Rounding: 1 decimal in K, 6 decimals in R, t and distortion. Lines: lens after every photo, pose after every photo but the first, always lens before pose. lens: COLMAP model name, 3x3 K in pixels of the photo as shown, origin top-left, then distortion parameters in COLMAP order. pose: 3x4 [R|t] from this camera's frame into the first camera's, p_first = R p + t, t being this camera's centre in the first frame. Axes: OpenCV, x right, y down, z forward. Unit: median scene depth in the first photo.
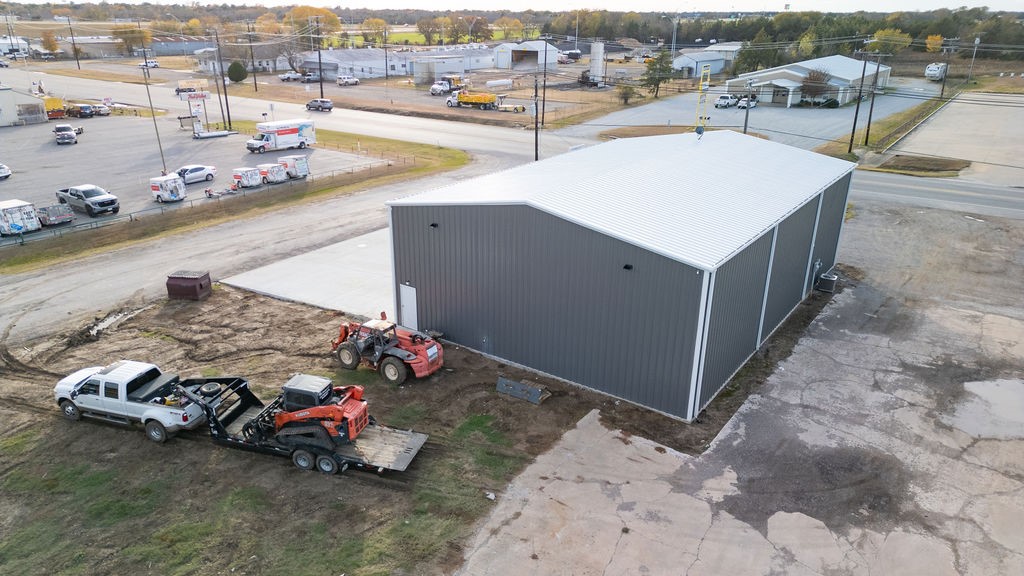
lens RADIAL K [[709.5, 0, 507.2], [0, 709.5, 295.0], [0, 0, 1]] dist [0.087762, -0.077020]
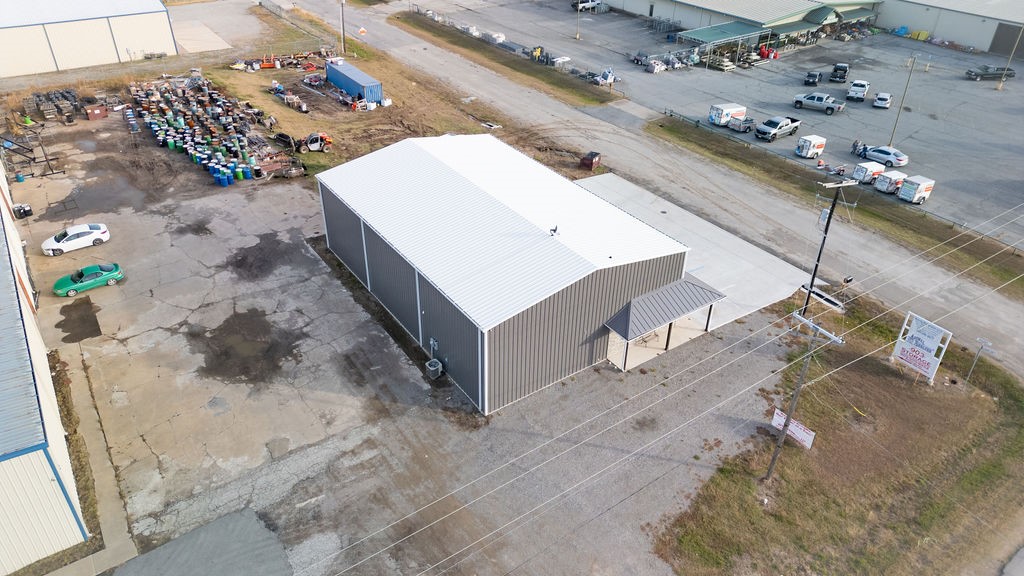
lens RADIAL K [[709.5, 0, 507.2], [0, 709.5, 295.0], [0, 0, 1]] dist [0.087762, -0.077020]
pose [[-0.346528, 0.511107, -0.786567, 1.703226], [-0.355483, 0.704426, 0.614342, -1.135722], [0.868073, 0.492498, -0.062414, 1.576615]]
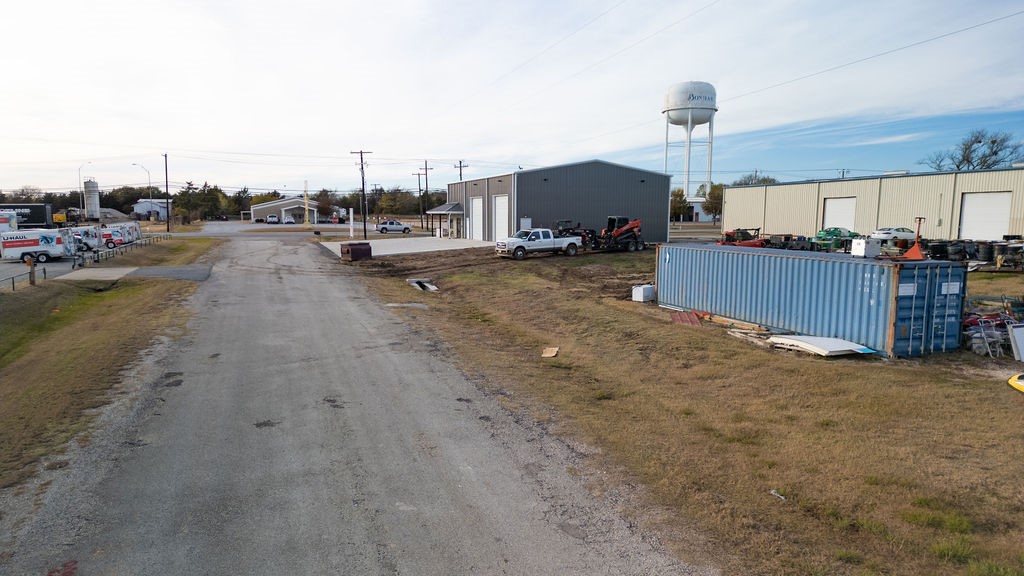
lens RADIAL K [[709.5, 0, 507.2], [0, 709.5, 295.0], [0, 0, 1]] dist [0.087762, -0.077020]
pose [[0.579574, -0.099213, 0.808857, -1.969554], [0.298770, 0.949317, -0.097637, 0.401426], [-0.758175, 0.298251, 0.579842, 0.049011]]
